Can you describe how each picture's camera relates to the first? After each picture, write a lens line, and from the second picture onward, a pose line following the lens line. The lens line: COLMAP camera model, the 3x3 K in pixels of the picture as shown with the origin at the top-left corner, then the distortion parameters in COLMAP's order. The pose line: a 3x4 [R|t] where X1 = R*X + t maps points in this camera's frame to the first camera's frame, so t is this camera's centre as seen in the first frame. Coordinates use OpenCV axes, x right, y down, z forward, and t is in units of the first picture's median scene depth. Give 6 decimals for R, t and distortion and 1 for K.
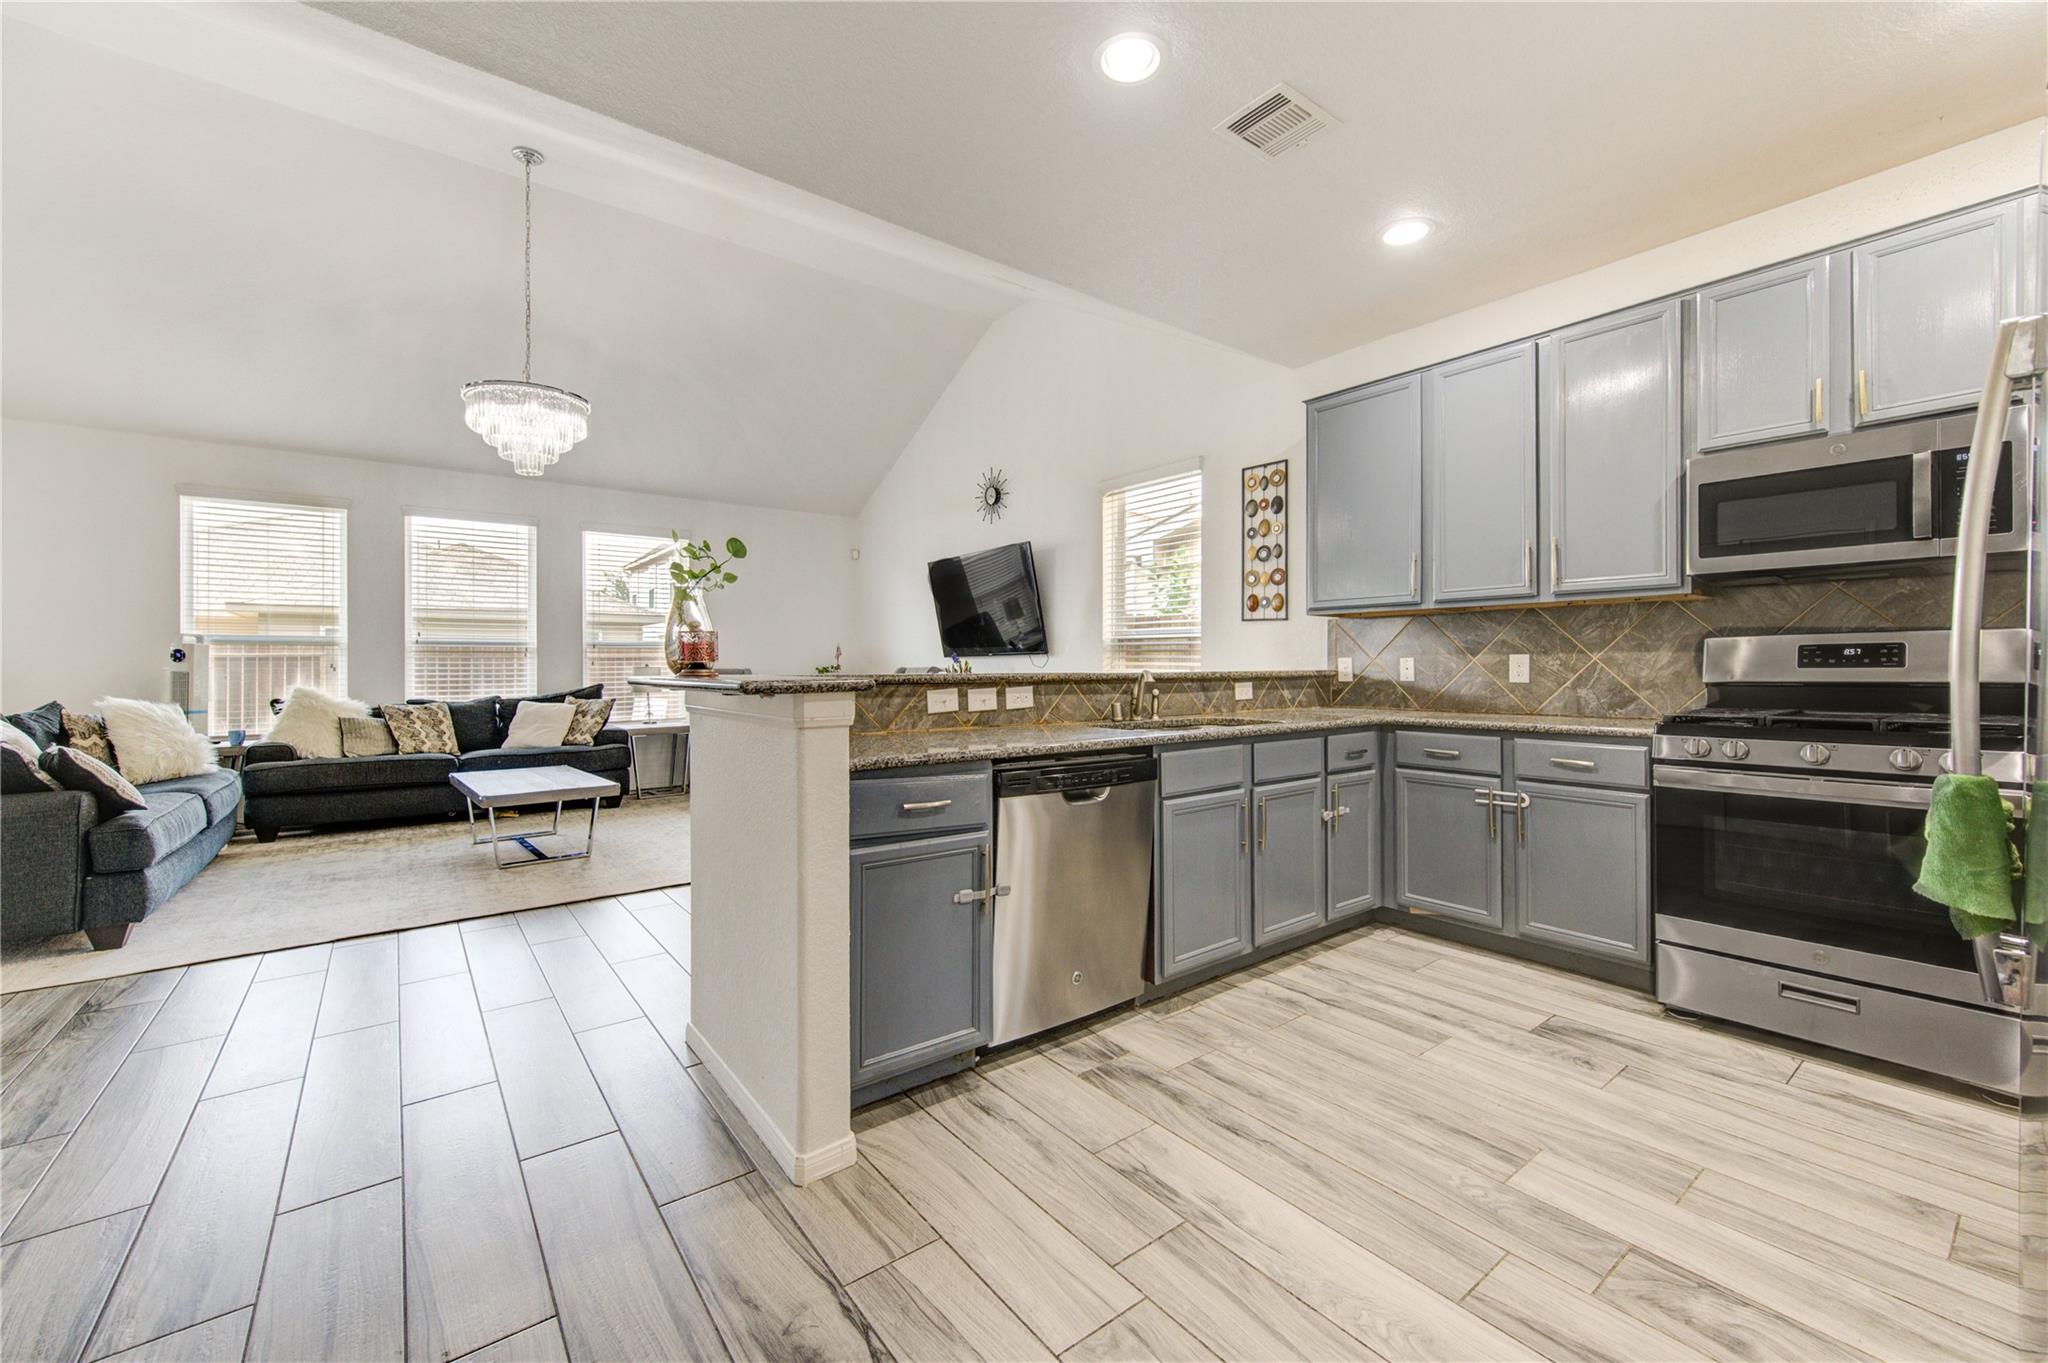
lens RADIAL K [[817.2, 0, 1029.4], [0, 817.2, 663.5], [0, 0, 1]] dist [0.000354, -0.000141]
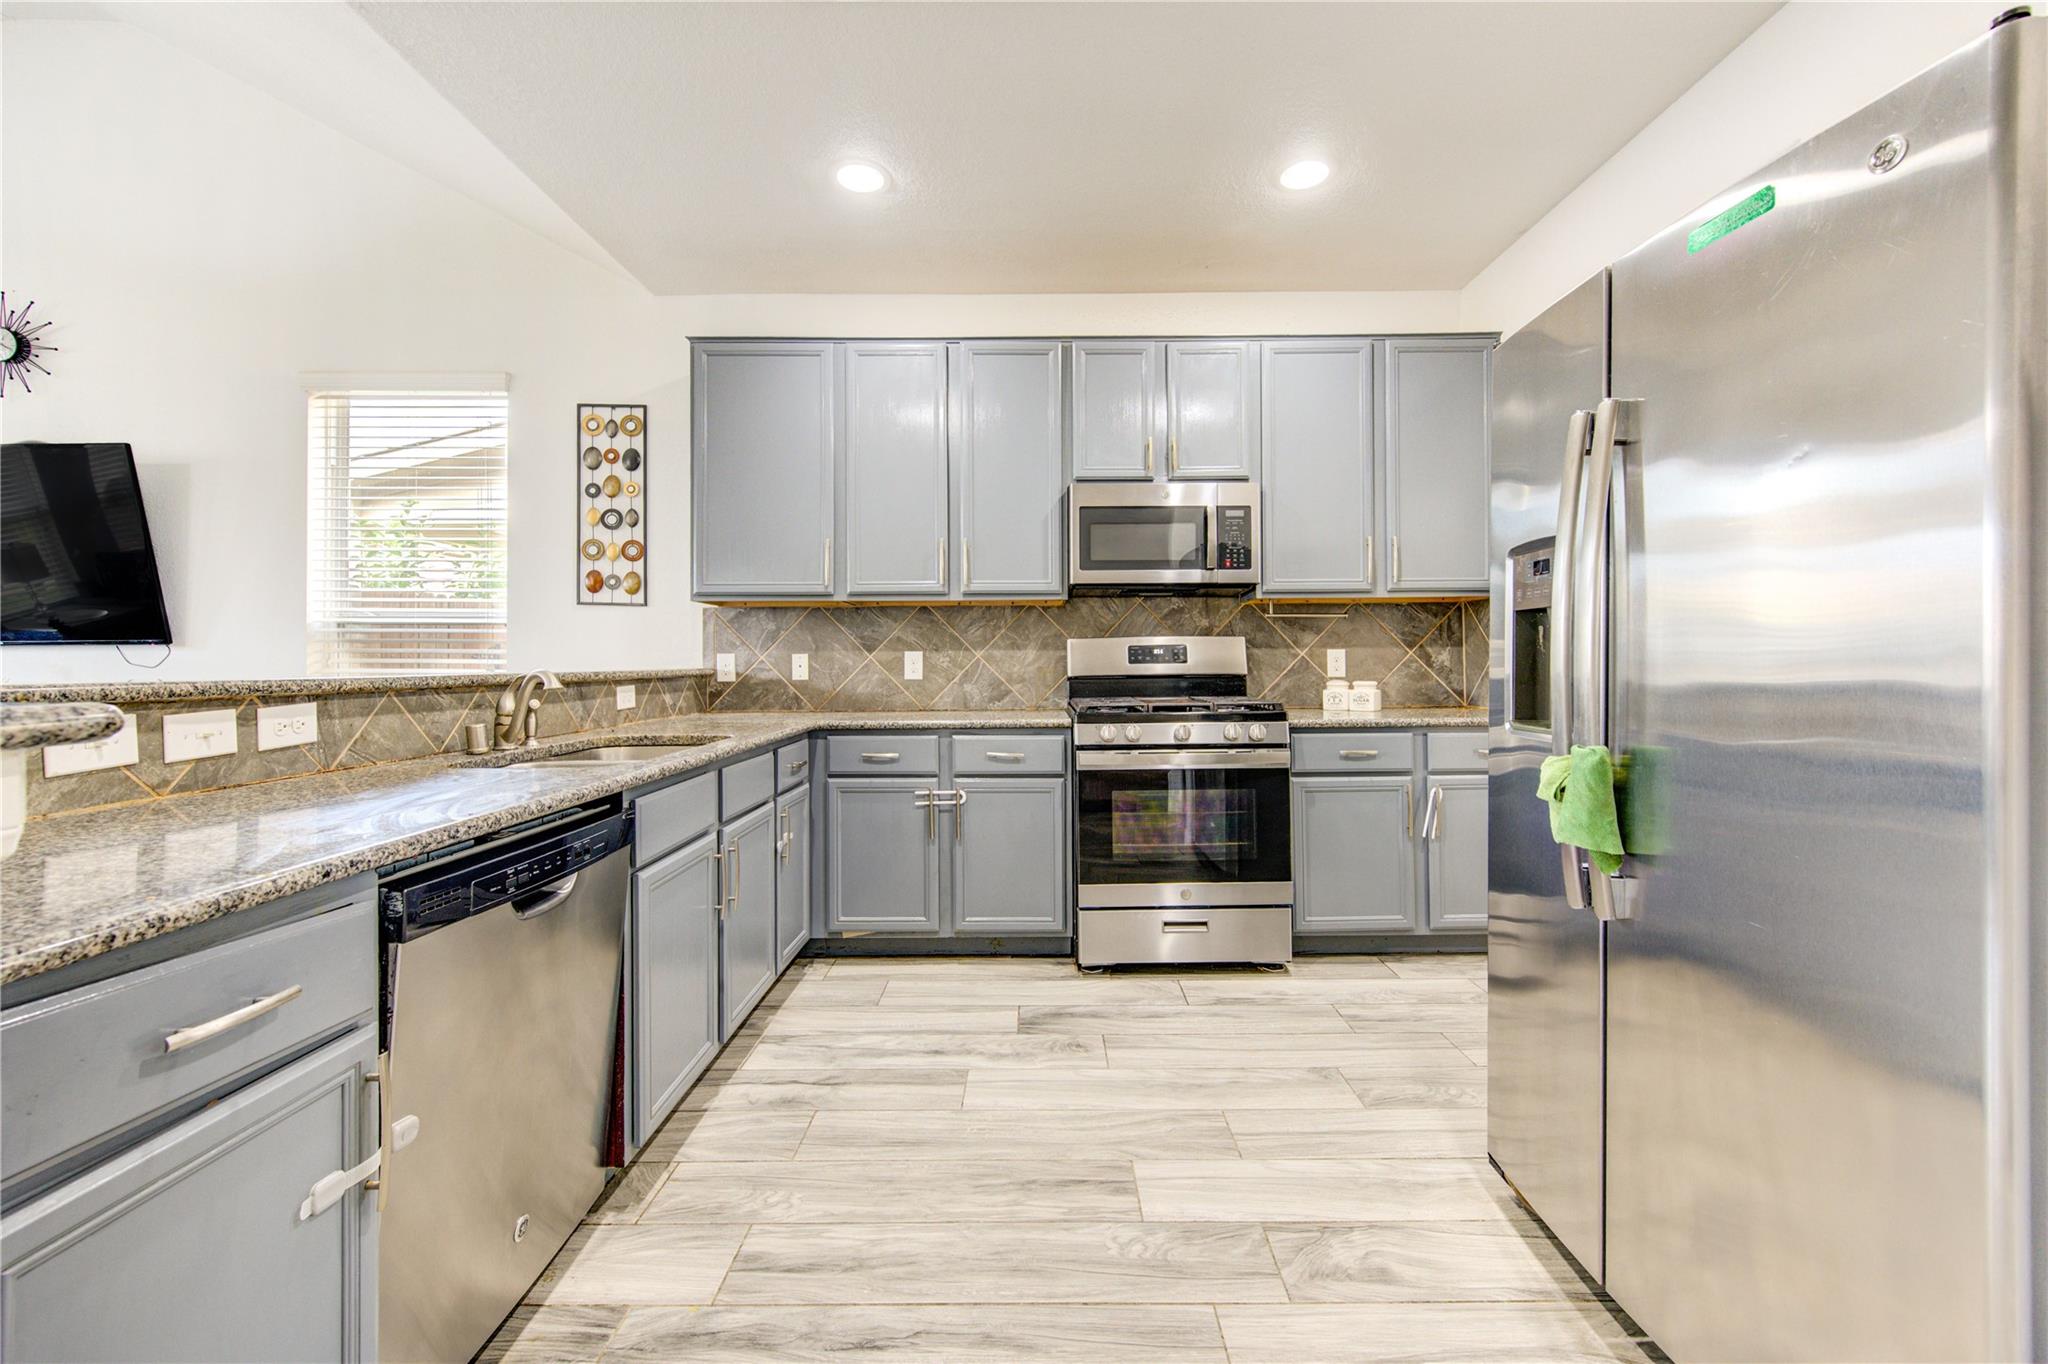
lens RADIAL K [[831.0, 0, 1037.3], [0, 831.0, 655.3], [0, 0, 1]] dist [0.002367, -0.000042]
pose [[0.610429, 0.005227, 0.792054, -0.139370], [-0.000030, 0.999978, -0.006576, 0.000555], [-0.792071, 0.003990, 0.610416, 0.296825]]
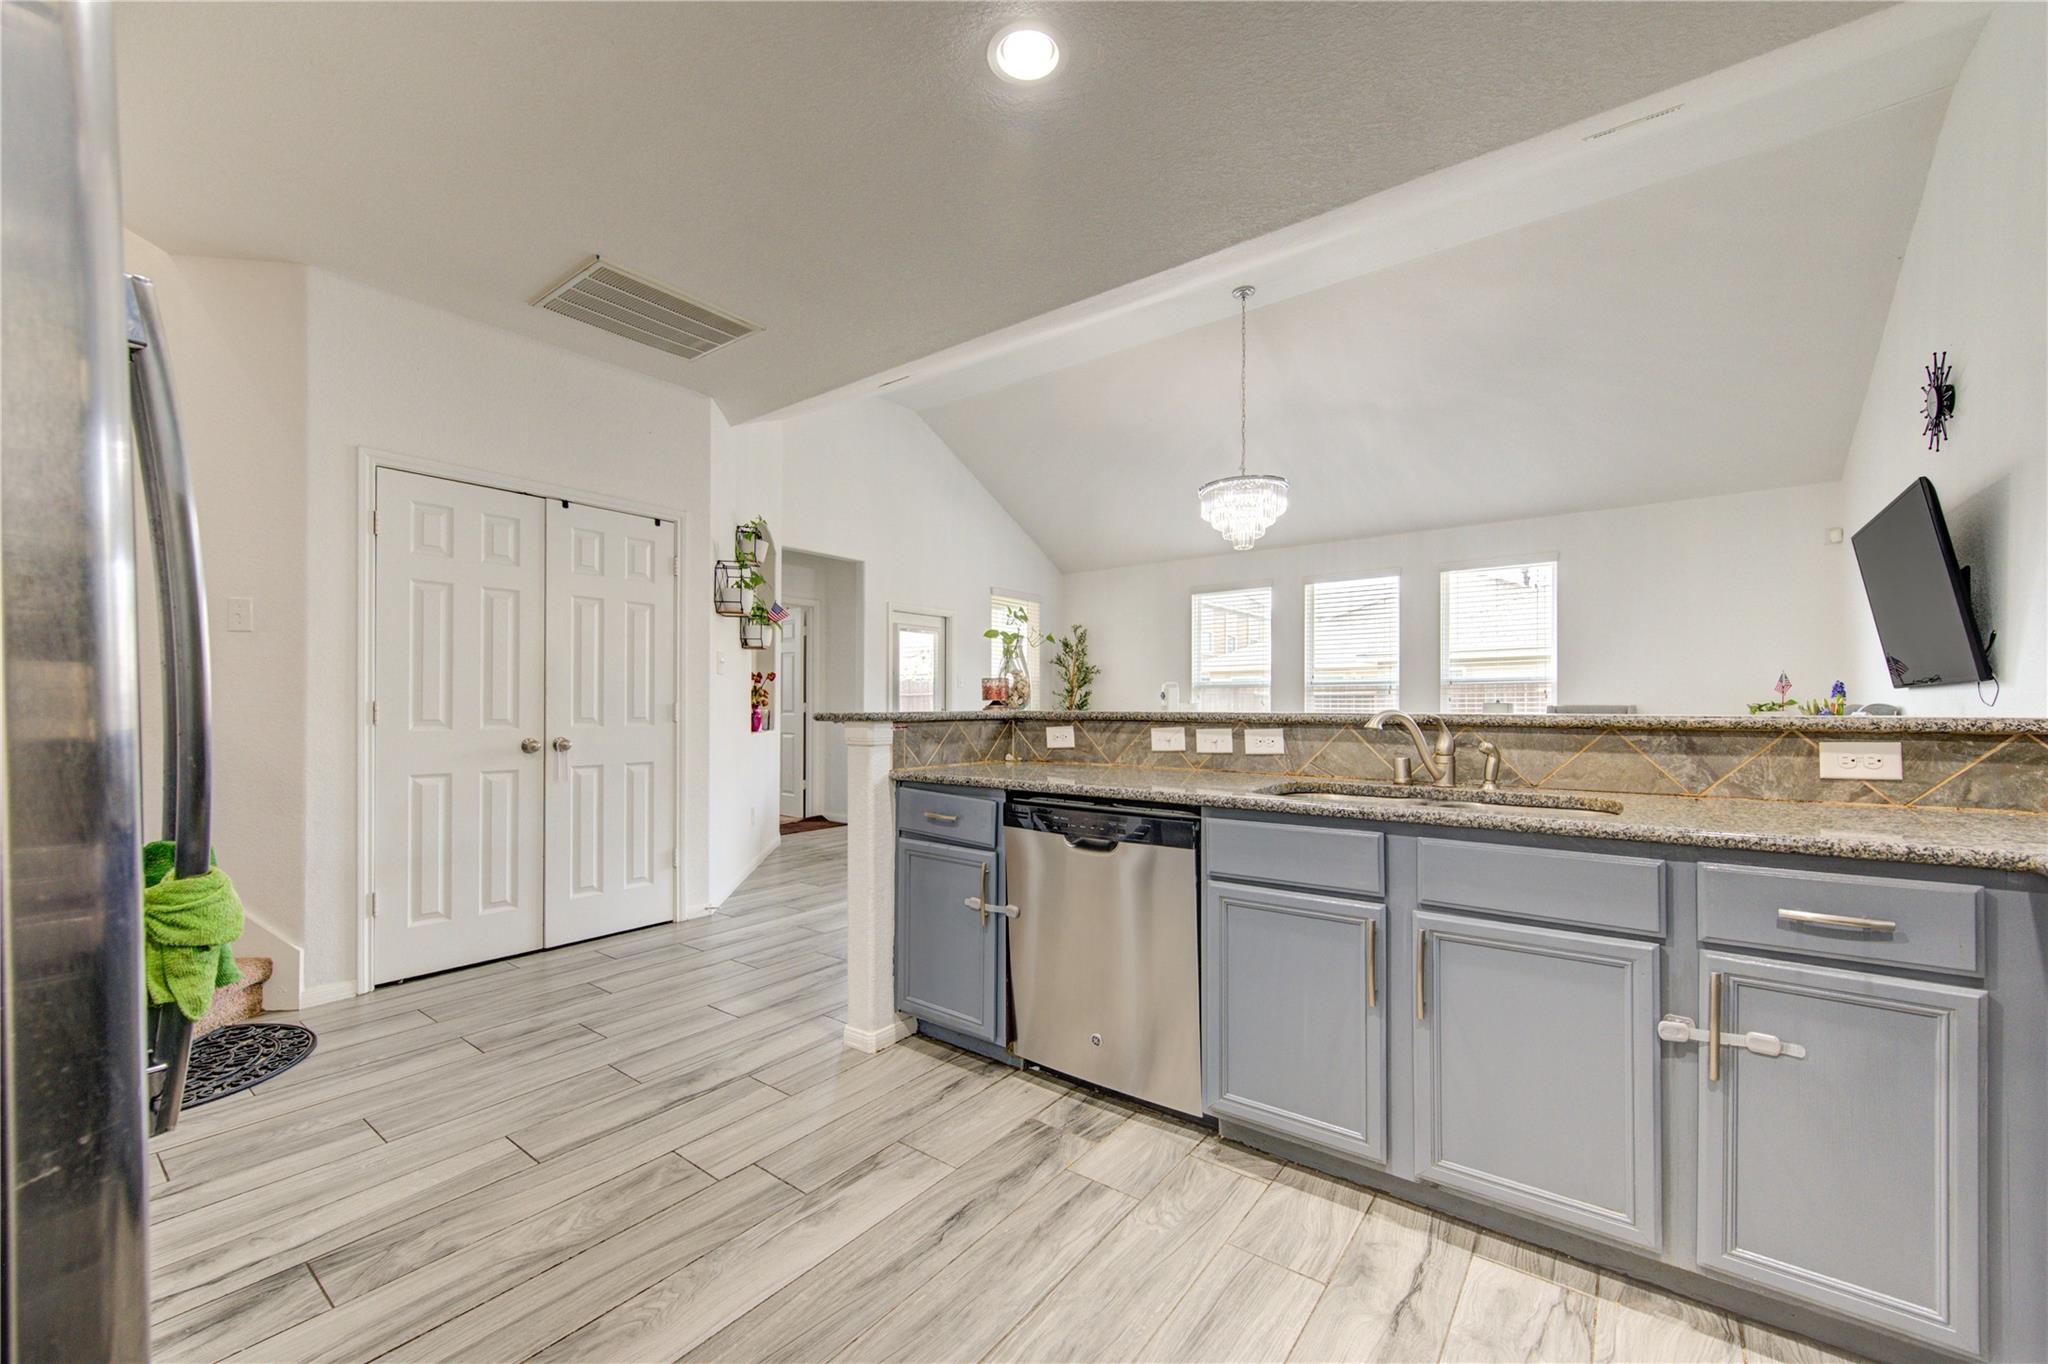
lens RADIAL K [[807.6, 0, 1032.9], [0, 807.6, 702.3], [0, 0, 1]] dist [-0.000119, -0.000135]
pose [[0.261711, 0.002197, -0.965144, 0.726998], [0.002343, 0.999993, 0.002911, -0.001856], [0.965144, -0.003023, 0.261704, 0.543176]]
